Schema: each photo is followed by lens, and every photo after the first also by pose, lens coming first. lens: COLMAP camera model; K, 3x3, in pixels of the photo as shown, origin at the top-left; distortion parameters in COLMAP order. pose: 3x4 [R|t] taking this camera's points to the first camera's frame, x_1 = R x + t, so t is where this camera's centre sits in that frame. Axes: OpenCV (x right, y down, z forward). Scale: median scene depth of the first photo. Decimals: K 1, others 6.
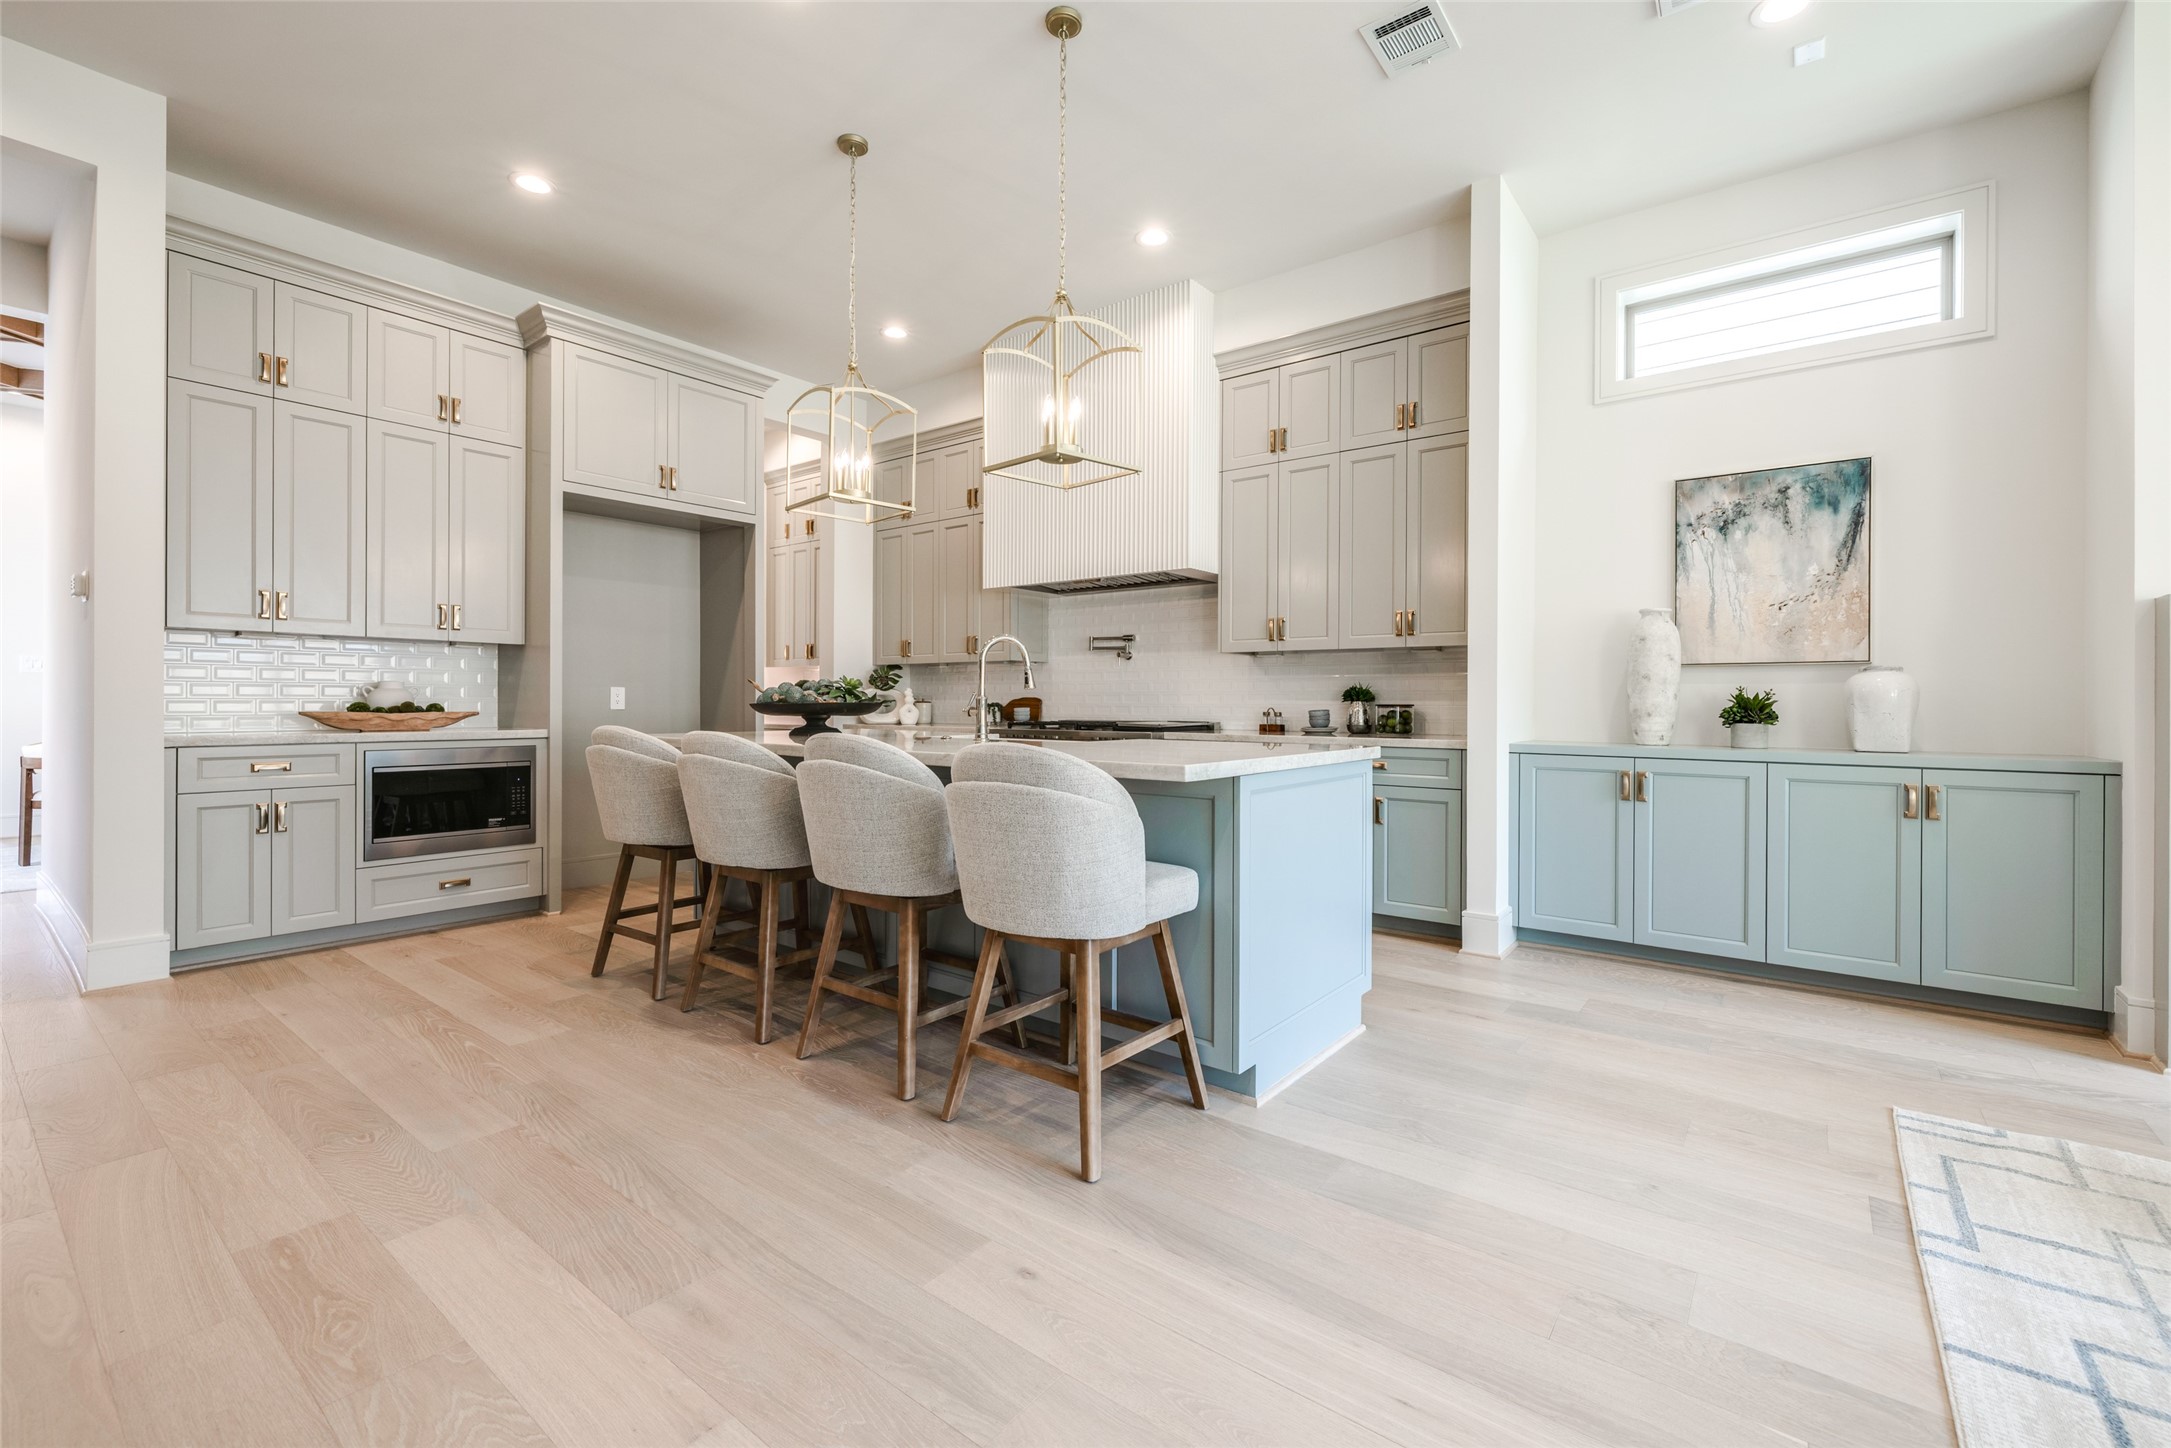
lens RADIAL K [[912.9, 0, 1097.4], [0, 912.9, 710.6], [0, 0, 1]] dist [-0.000411, 0.000395]
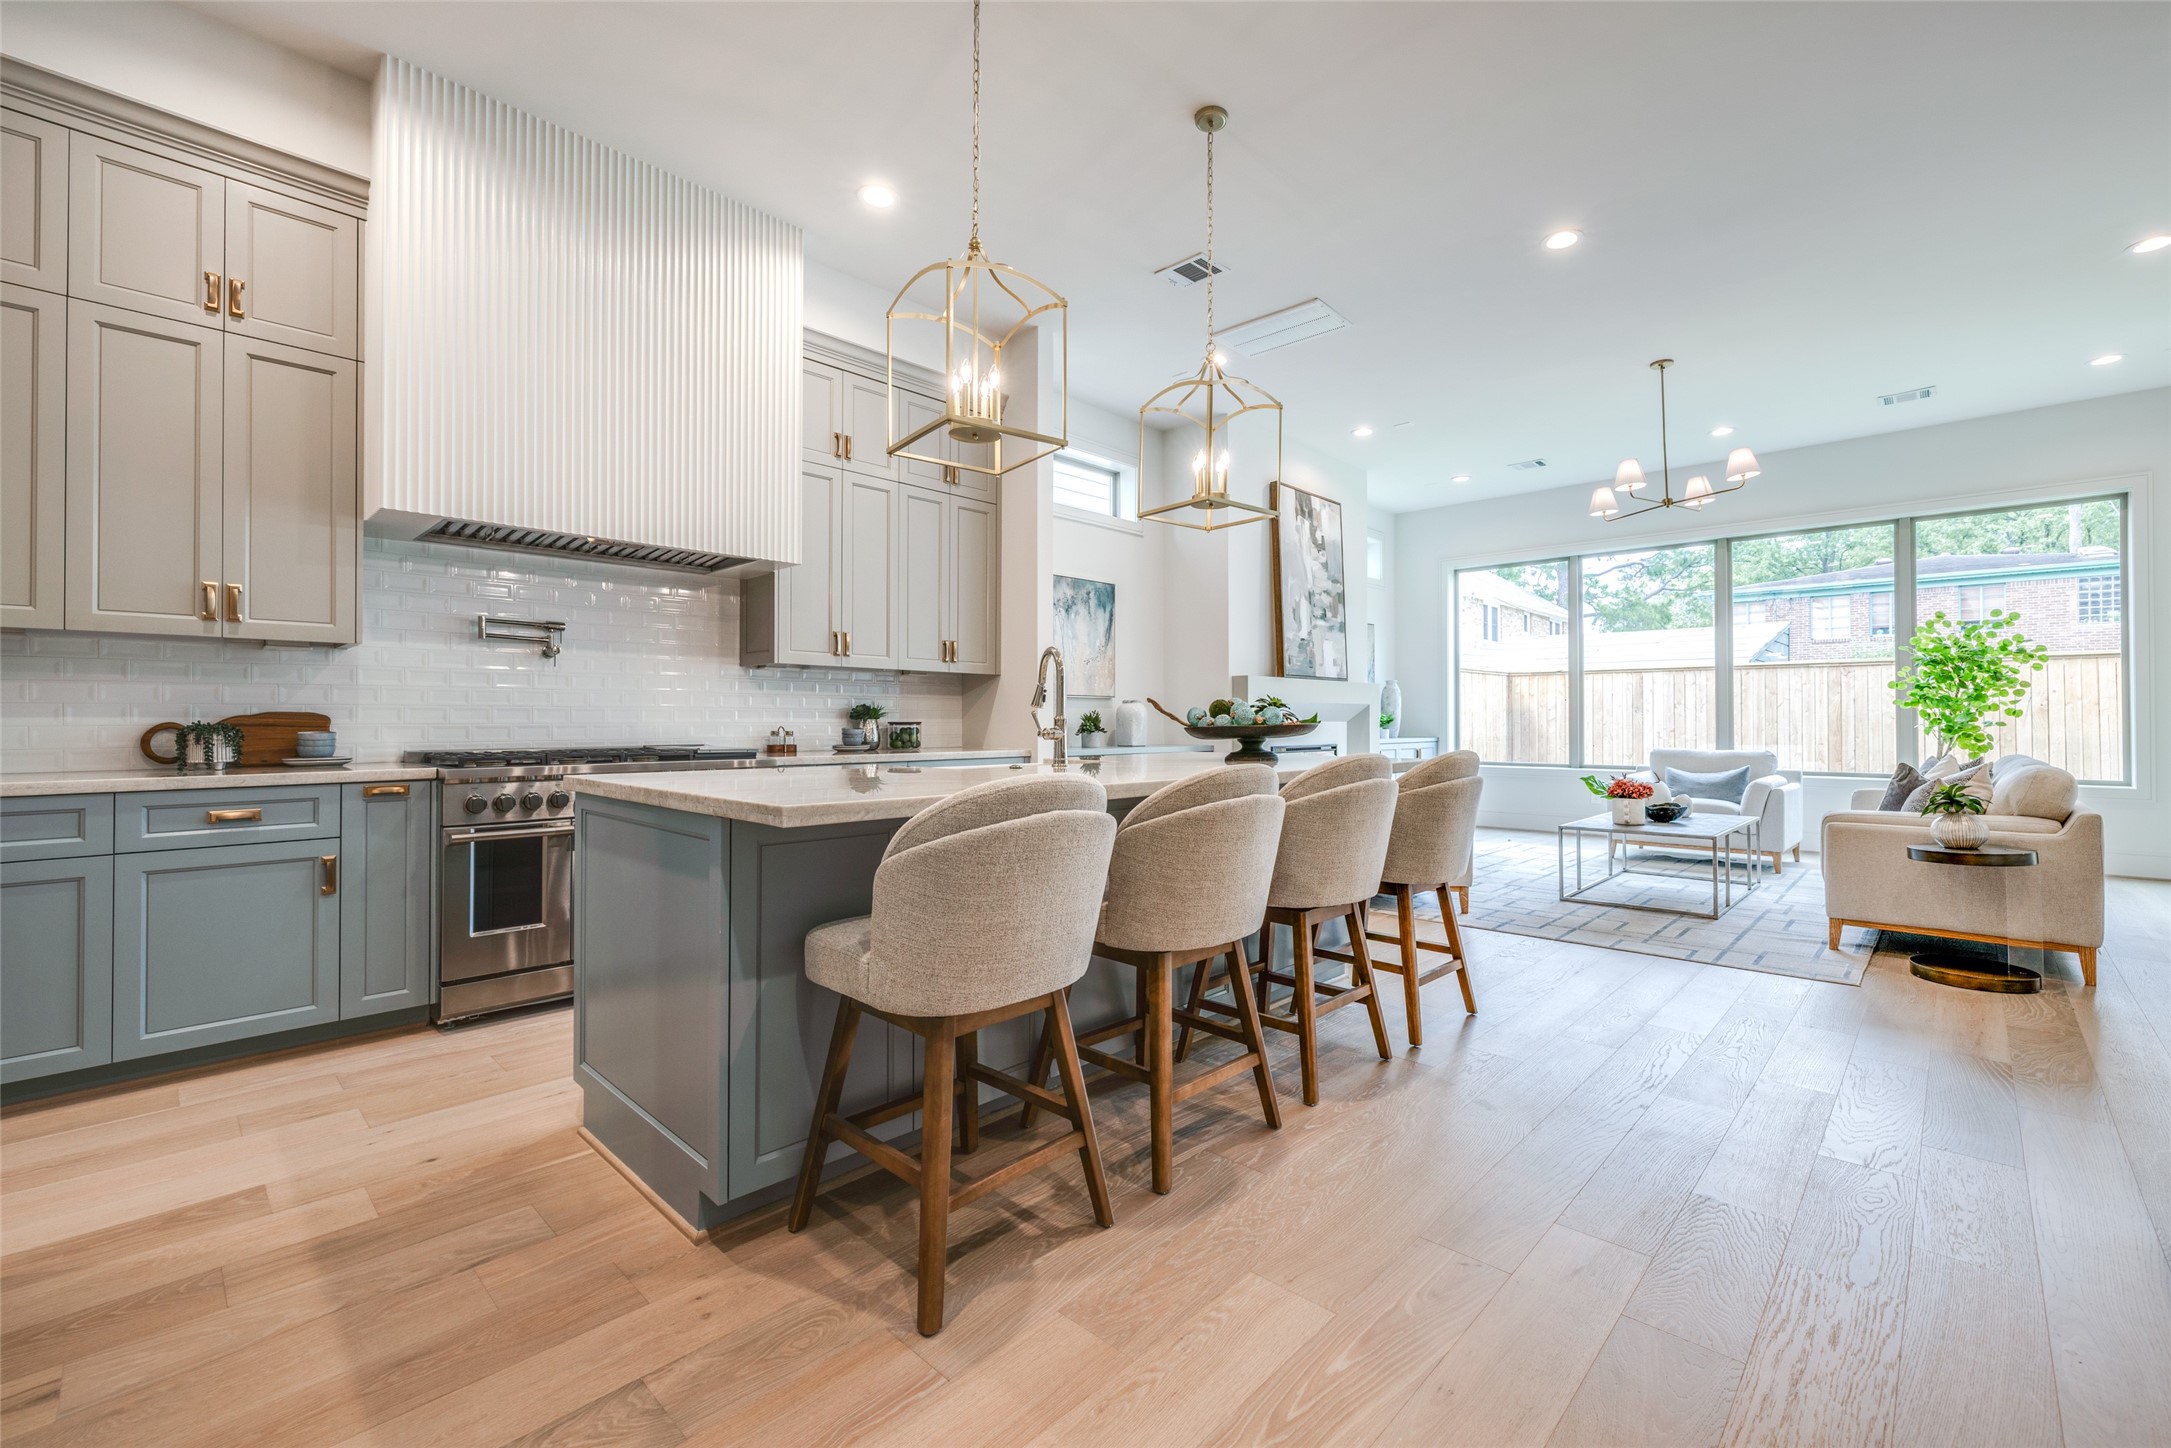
lens RADIAL K [[912.9, 0, 1096.7], [0, 912.9, 721.2], [0, 0, 1]] dist [-0.000411, 0.000395]
pose [[0.106724, -0.004612, 0.994278, -0.839352], [0.008892, 0.999954, 0.003684, -0.010636], [-0.994249, 0.008448, 0.106761, 0.735653]]
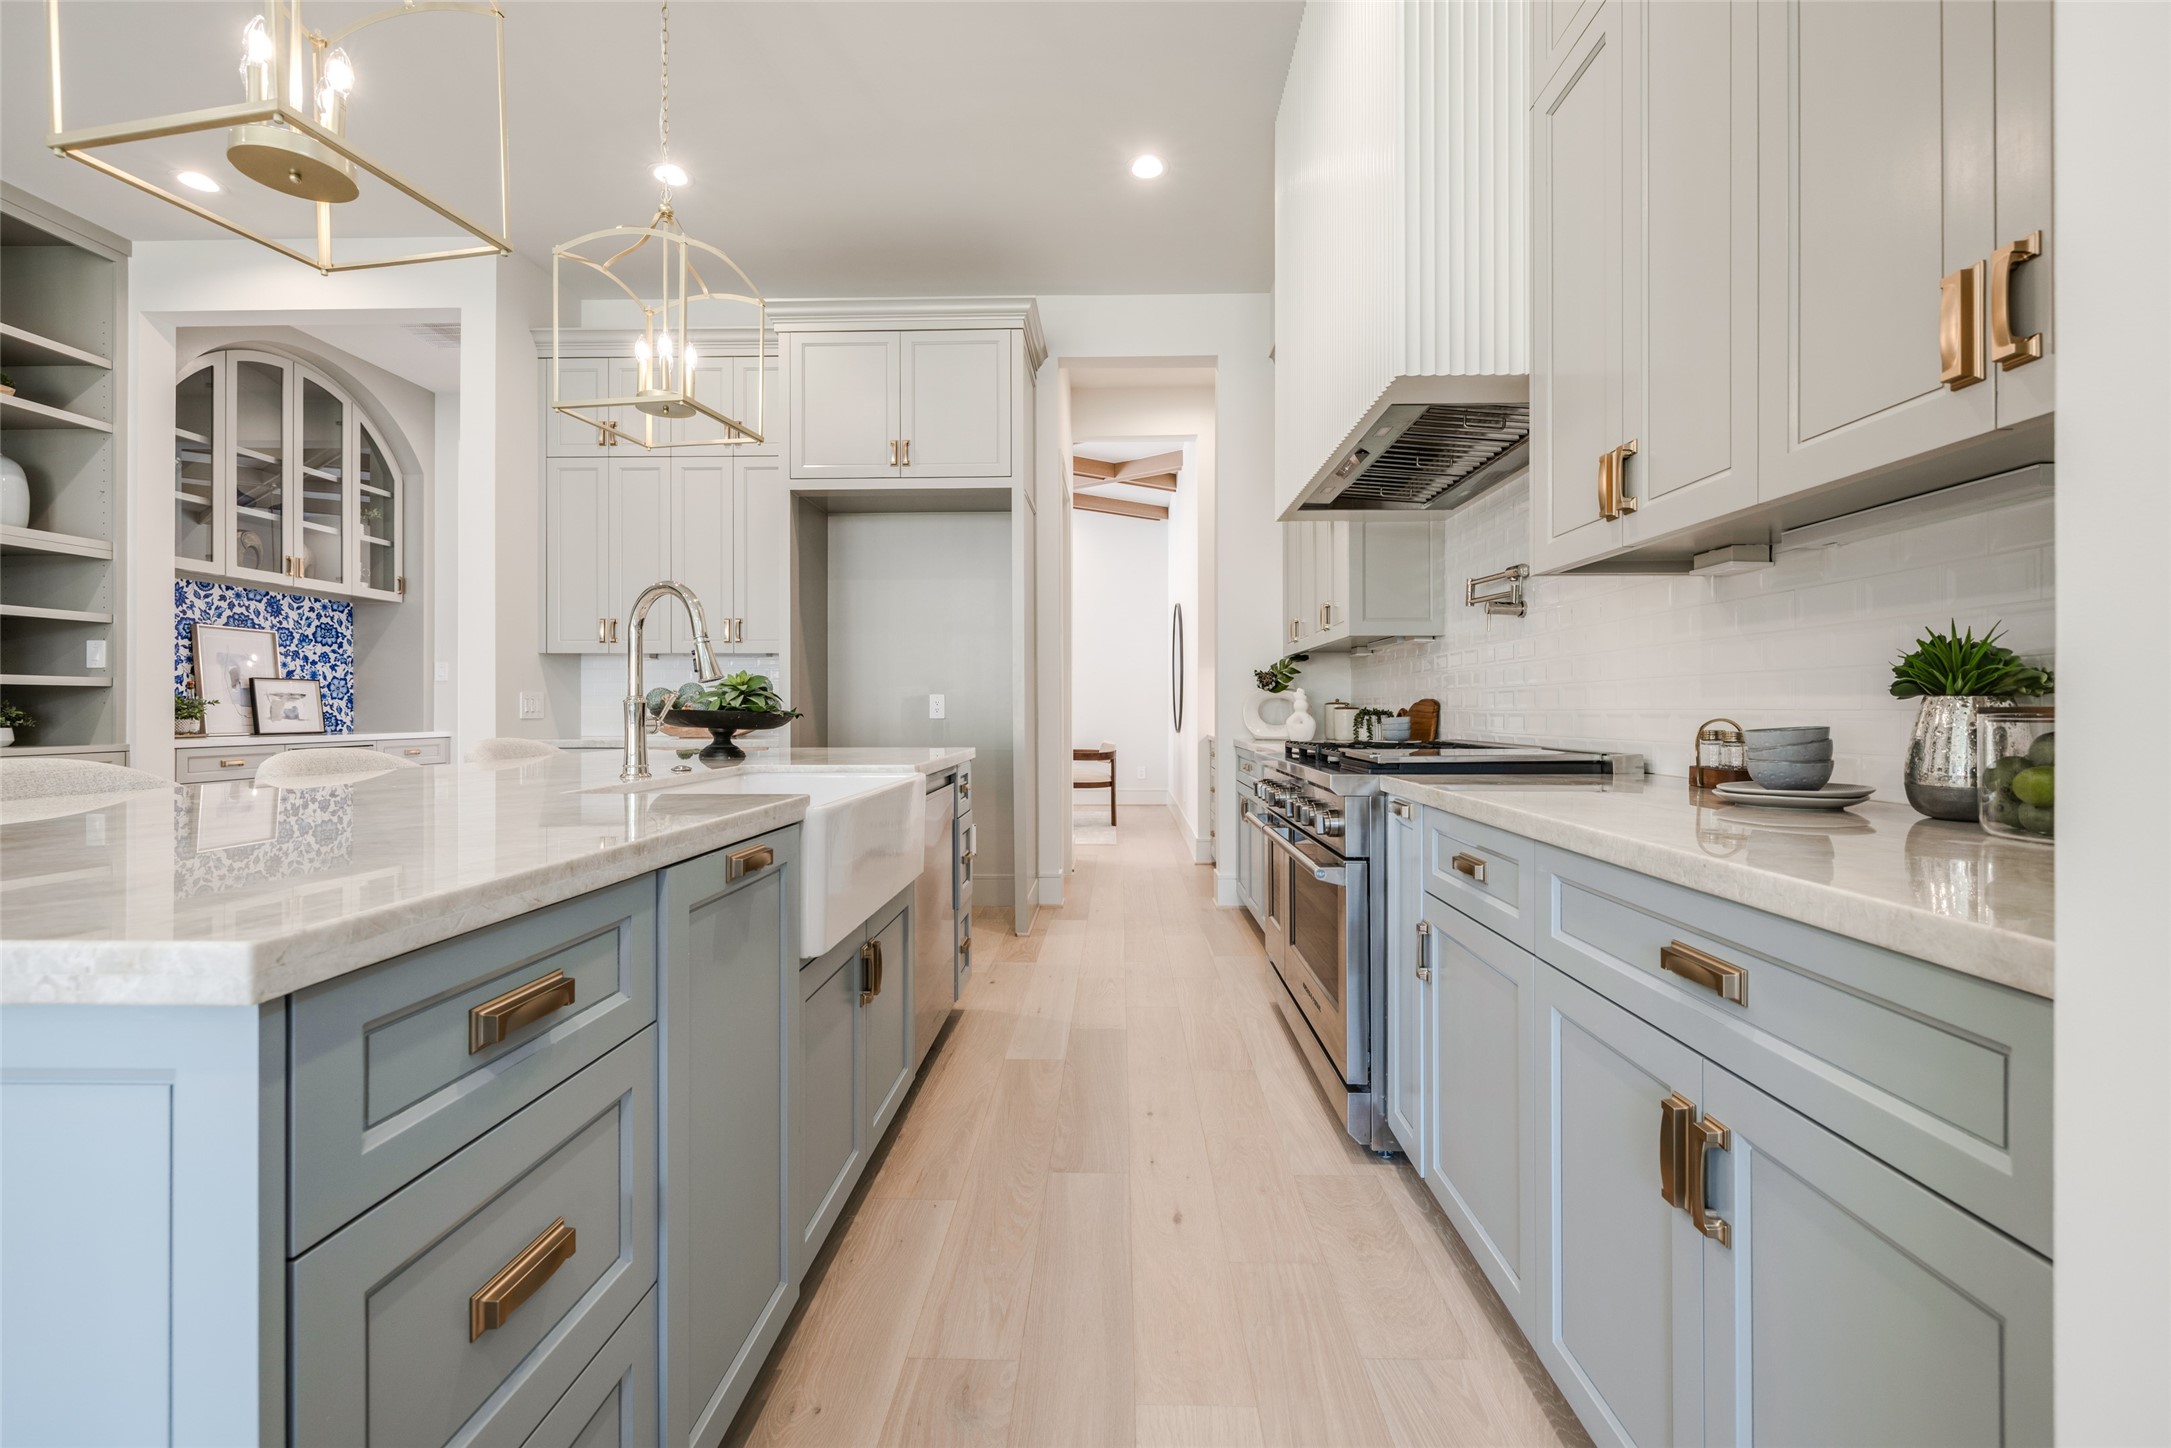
lens RADIAL K [[912.9, 0, 1076.5], [0, 912.9, 713.6], [0, 0, 1]] dist [-0.000411, 0.000395]
pose [[0.572885, -0.000839, -0.819635, 0.348558], [-0.003744, 0.999986, -0.003641, -0.003243], [0.819627, 0.005155, 0.572874, 0.650881]]
